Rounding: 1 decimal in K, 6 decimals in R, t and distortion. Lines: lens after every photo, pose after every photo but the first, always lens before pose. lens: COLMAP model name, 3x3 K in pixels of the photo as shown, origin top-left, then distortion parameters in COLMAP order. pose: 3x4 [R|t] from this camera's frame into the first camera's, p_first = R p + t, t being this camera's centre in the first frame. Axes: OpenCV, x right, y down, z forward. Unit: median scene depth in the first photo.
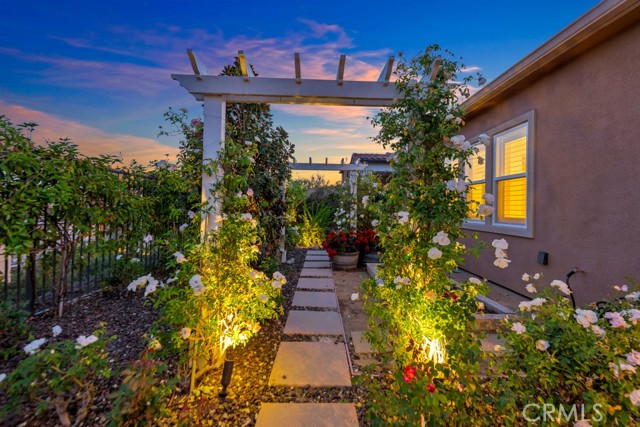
lens RADIAL K [[262.9, 0, 325.3], [0, 262.9, 204.3], [0, 0, 1]] dist [0.000277, -0.000108]
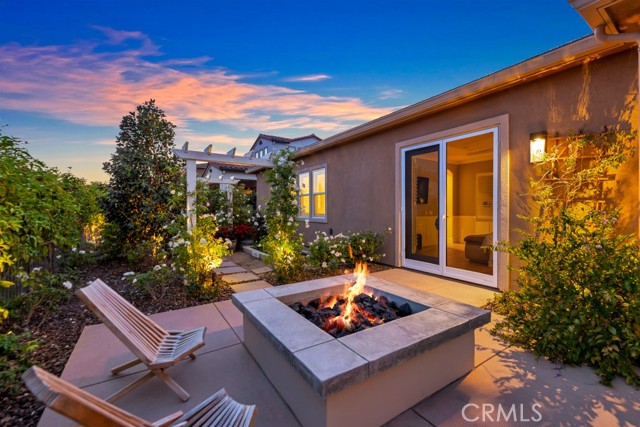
lens RADIAL K [[268.0, 0, 320.0], [0, 268.0, 213.5], [0, 0, 1]] dist [-0.000286, -0.000035]
pose [[0.850920, -0.024980, 0.524701, -0.434031], [0.009098, 0.999420, 0.032825, -0.020471], [-0.525216, -0.023158, 0.850654, -0.882236]]
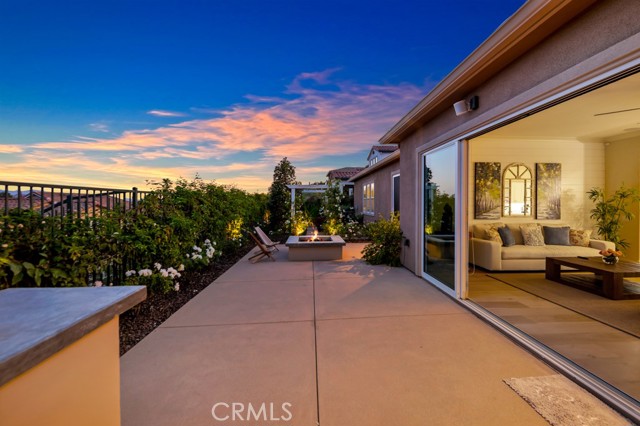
lens RADIAL K [[262.9, 0, 325.3], [0, 262.9, 203.8], [0, 0, 1]] dist [0.000277, -0.000108]
pose [[0.998917, -0.021296, 0.041361, -0.014767], [0.020765, 0.999697, 0.013239, -0.098771], [-0.041630, -0.012366, 0.999057, -2.676609]]
